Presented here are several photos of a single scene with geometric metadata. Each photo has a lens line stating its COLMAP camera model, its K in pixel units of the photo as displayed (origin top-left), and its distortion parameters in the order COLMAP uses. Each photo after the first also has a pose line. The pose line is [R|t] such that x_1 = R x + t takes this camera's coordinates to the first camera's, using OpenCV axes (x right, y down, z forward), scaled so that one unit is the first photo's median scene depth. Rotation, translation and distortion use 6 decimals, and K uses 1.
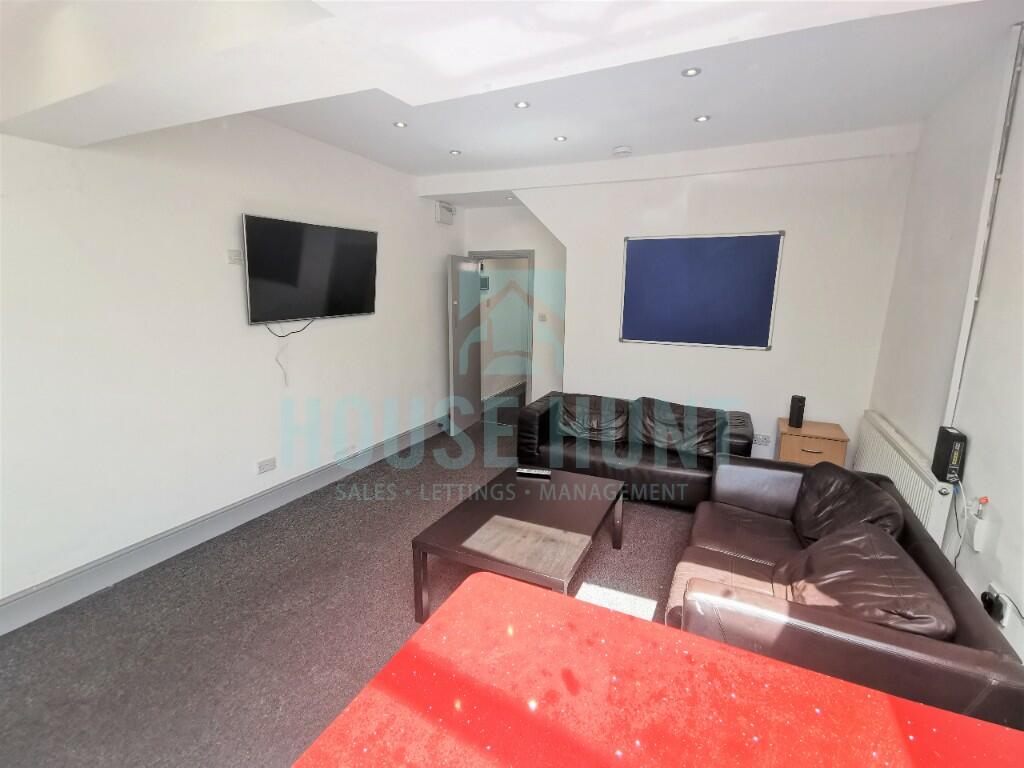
lens RADIAL K [[473.3, 0, 512.4], [0, 473.3, 381.4], [0, 0, 1]] dist [-0.000627, 0.000239]
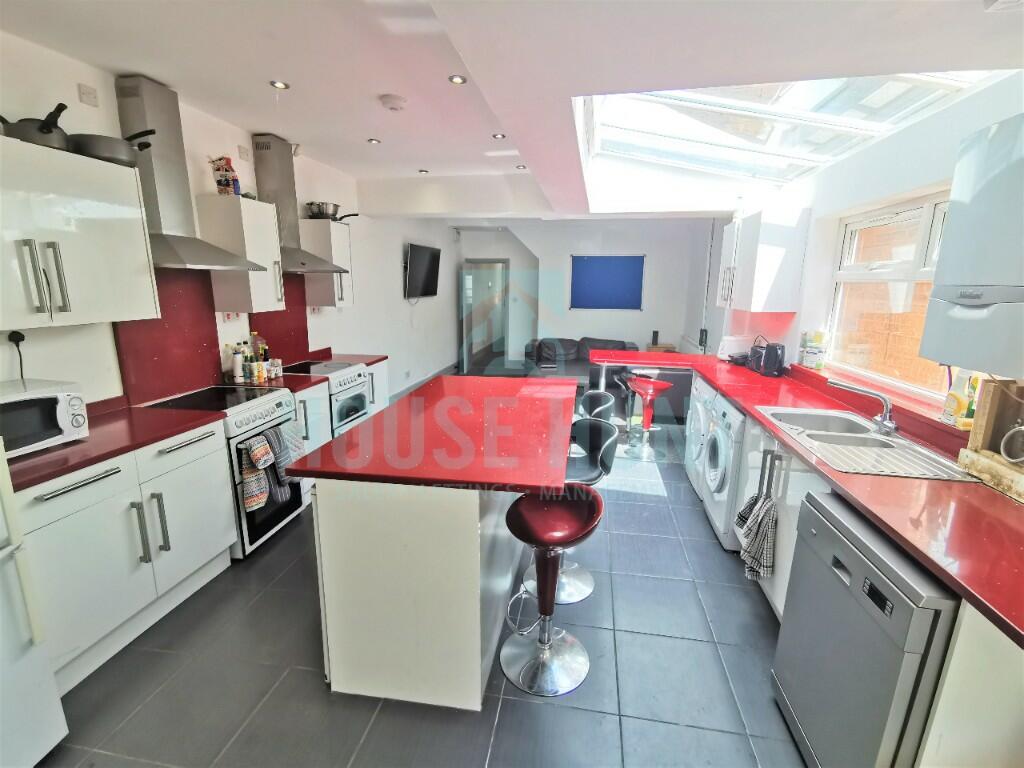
lens RADIAL K [[473.3, 0, 511.4], [0, 473.3, 385.7], [0, 0, 1]] dist [-0.000627, 0.000239]
pose [[0.965572, -0.053737, 0.254524, -0.515237], [0.049949, 0.998524, 0.021326, 0.175049], [-0.255295, -0.007879, 0.966831, -0.801831]]
